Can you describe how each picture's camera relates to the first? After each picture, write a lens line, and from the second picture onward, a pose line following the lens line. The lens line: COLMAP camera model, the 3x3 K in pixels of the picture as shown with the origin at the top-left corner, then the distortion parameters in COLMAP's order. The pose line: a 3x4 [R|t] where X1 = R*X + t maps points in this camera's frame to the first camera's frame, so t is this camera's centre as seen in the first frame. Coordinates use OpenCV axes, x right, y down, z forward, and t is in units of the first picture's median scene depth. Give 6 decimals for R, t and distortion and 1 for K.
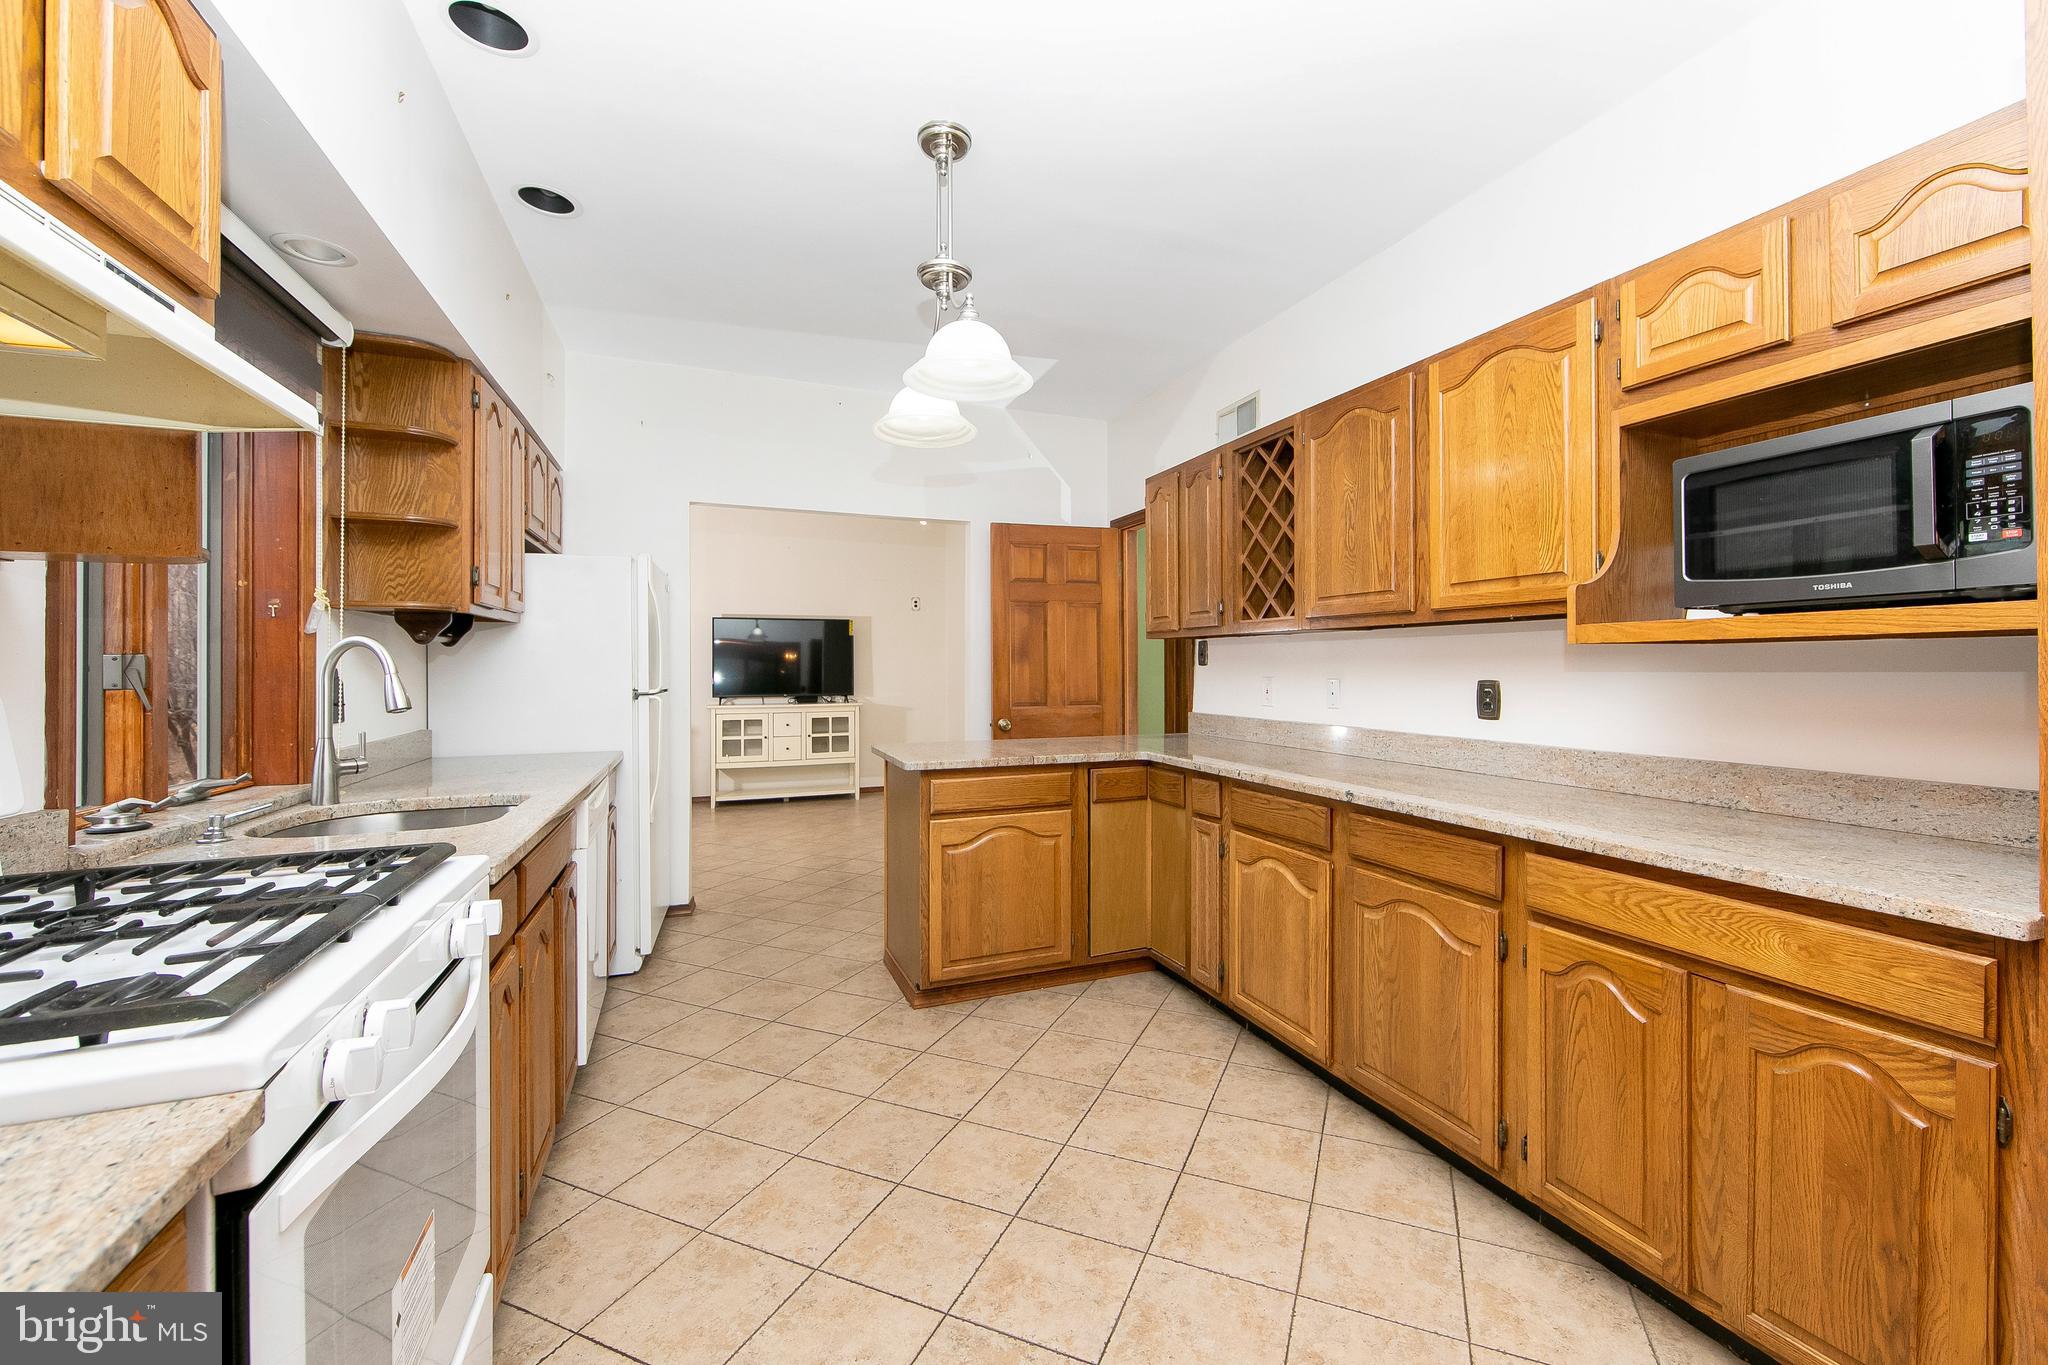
lens RADIAL K [[813.0, 0, 1043.0], [0, 813.0, 668.6], [0, 0, 1]] dist [-0.009255, 0.000835]
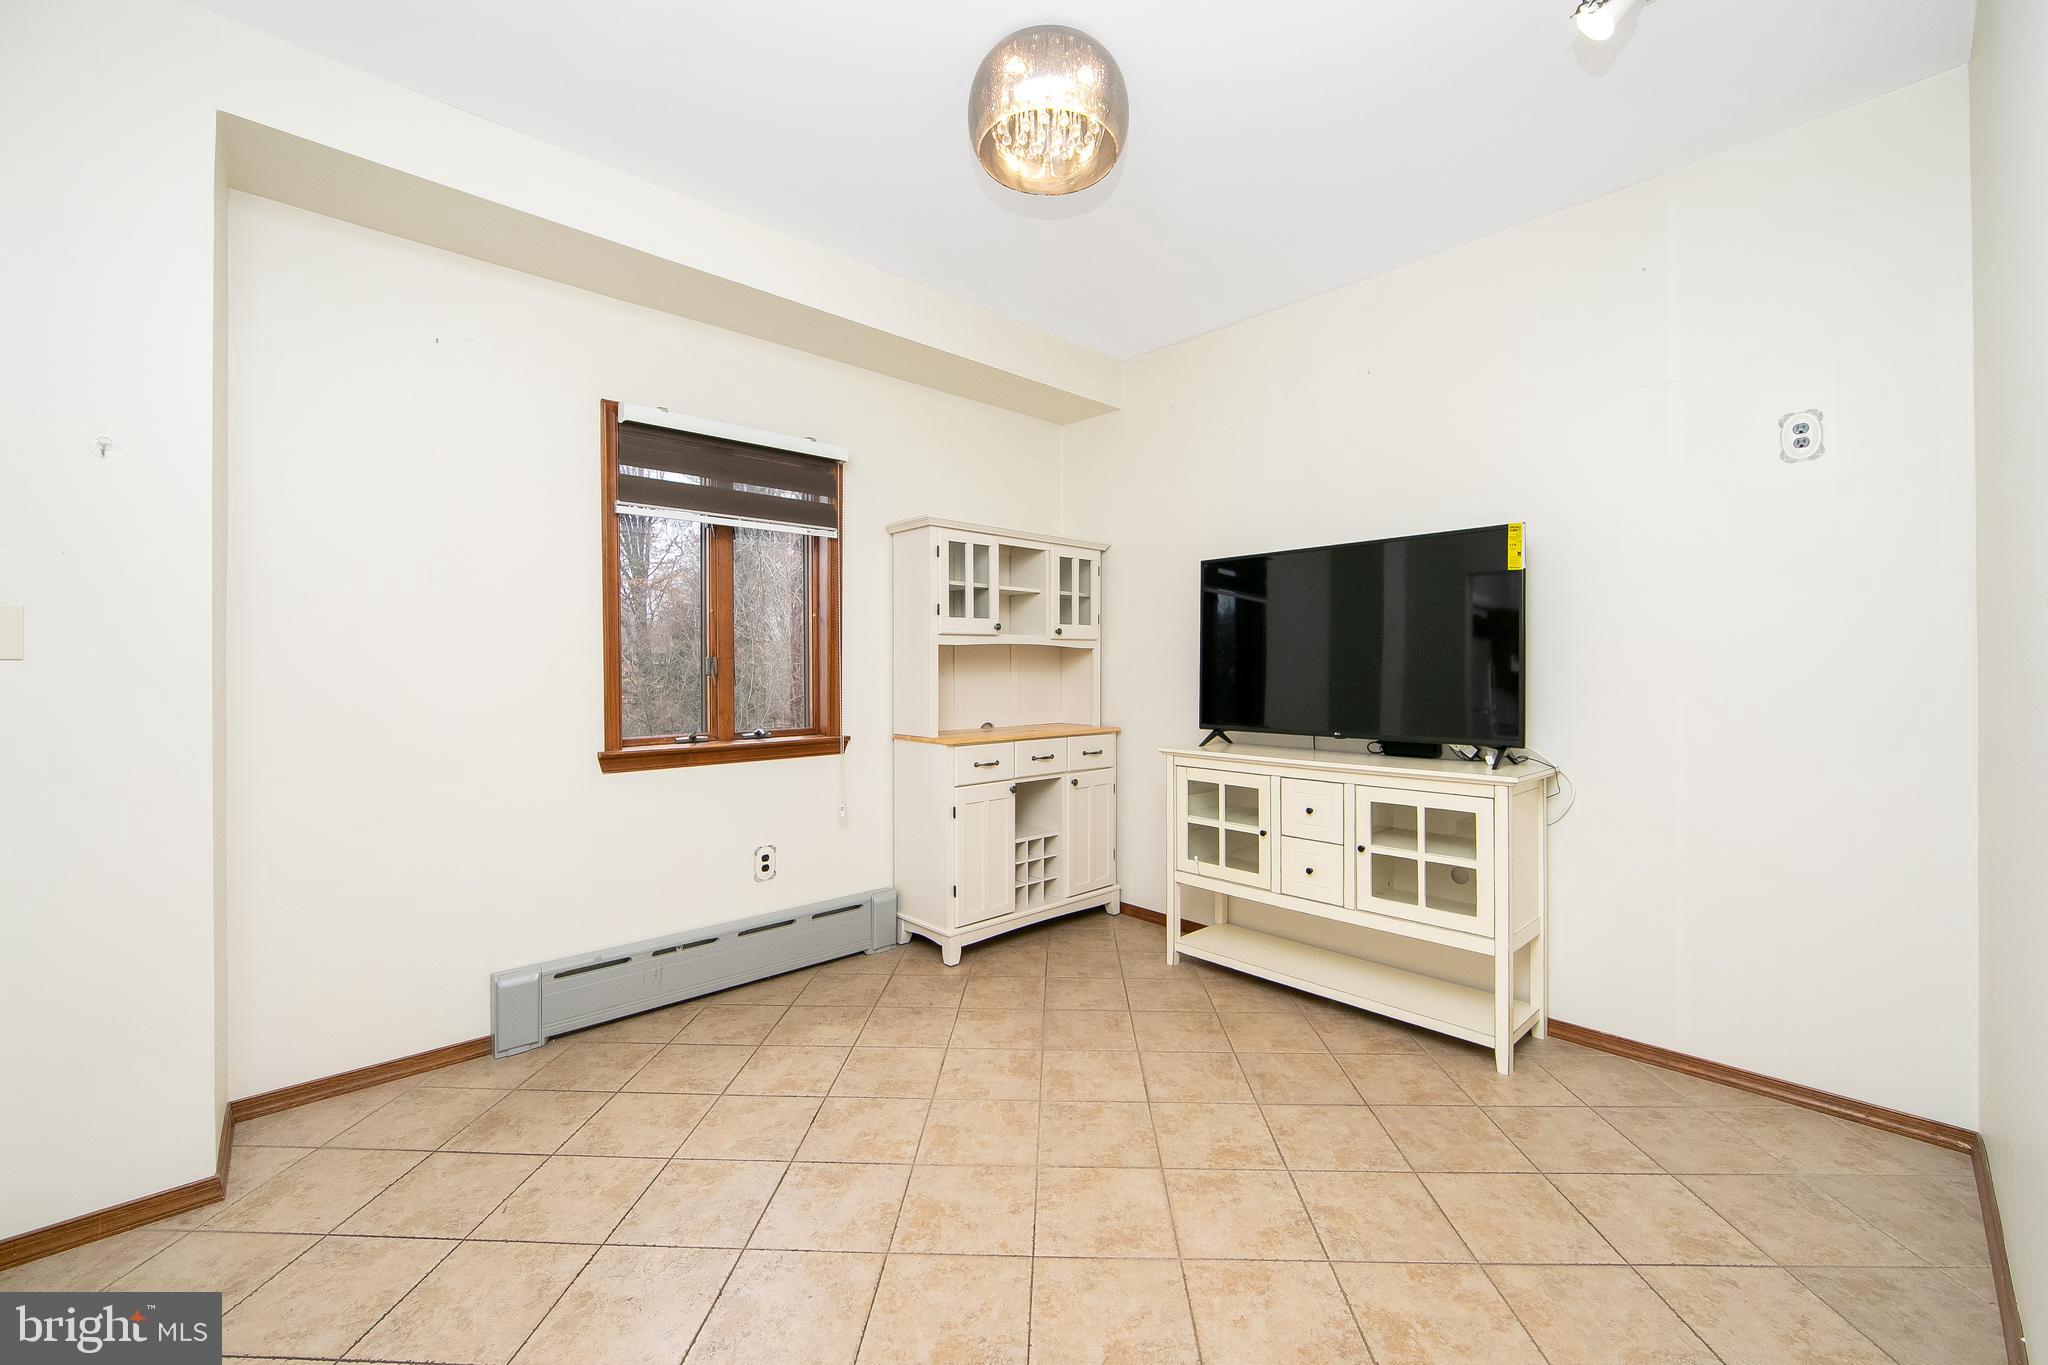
lens RADIAL K [[813.0, 0, 1033.6], [0, 813.0, 671.6], [0, 0, 1]] dist [-0.009255, 0.000835]
pose [[0.365073, 0.003848, -0.930971, 0.008856], [0.000435, 0.999991, 0.004304, -0.000859], [0.930979, -0.001976, 0.365067, 1.859209]]
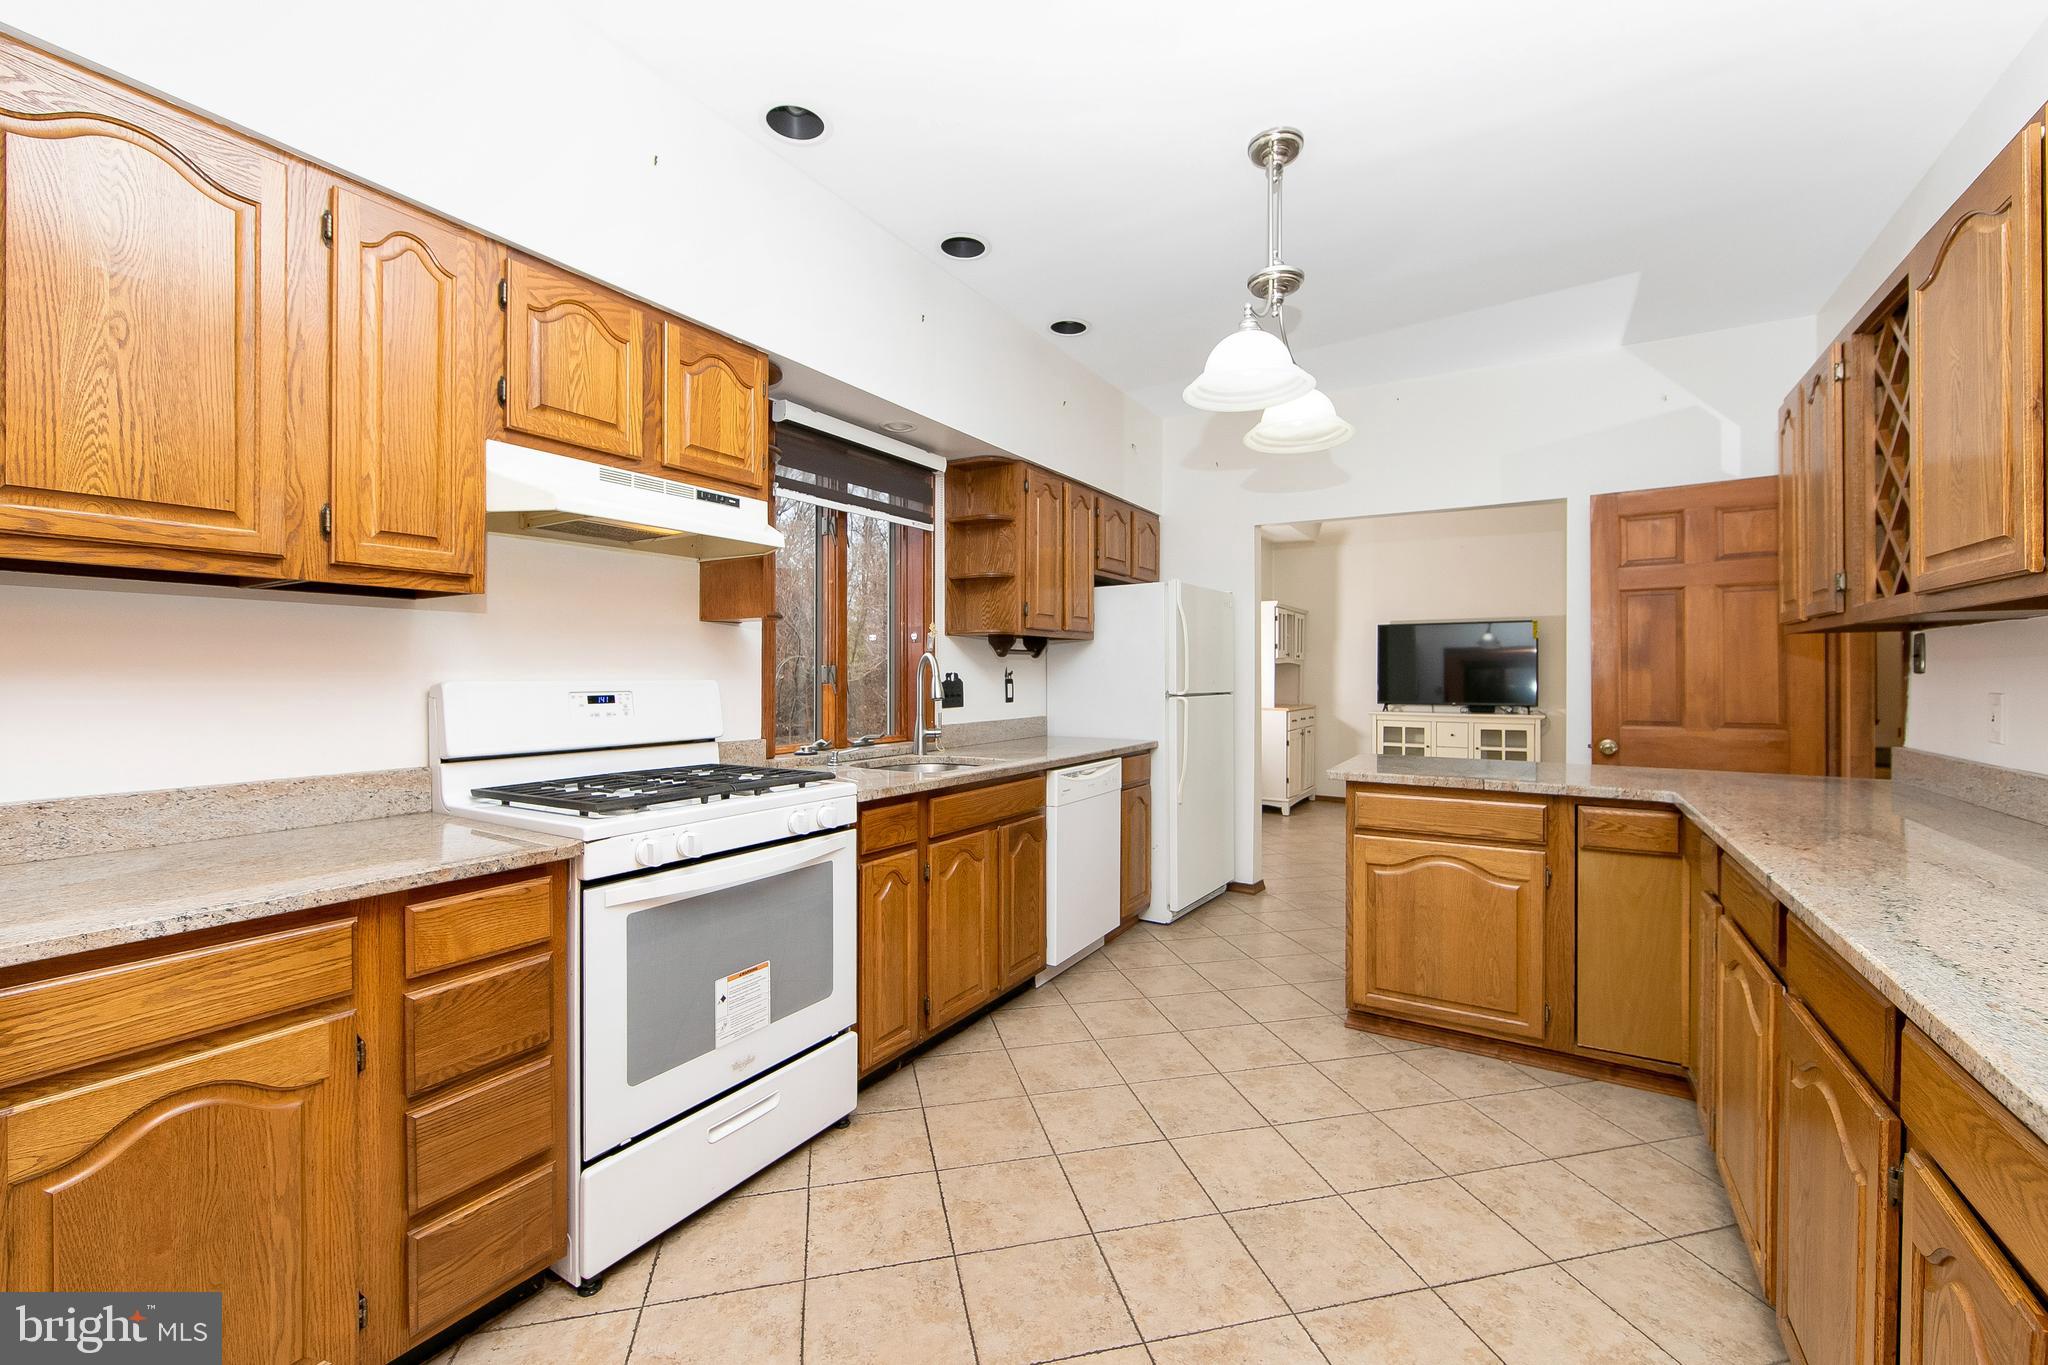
lens RADIAL K [[813.0, 0, 1044.1], [0, 813.0, 681.0], [0, 0, 1]] dist [-0.009255, 0.000835]
pose [[0.603150, 0.010461, -0.797559, 0.386614], [-0.005171, 0.999944, 0.009205, -0.000191], [0.797611, -0.001428, 0.603170, 0.128019]]
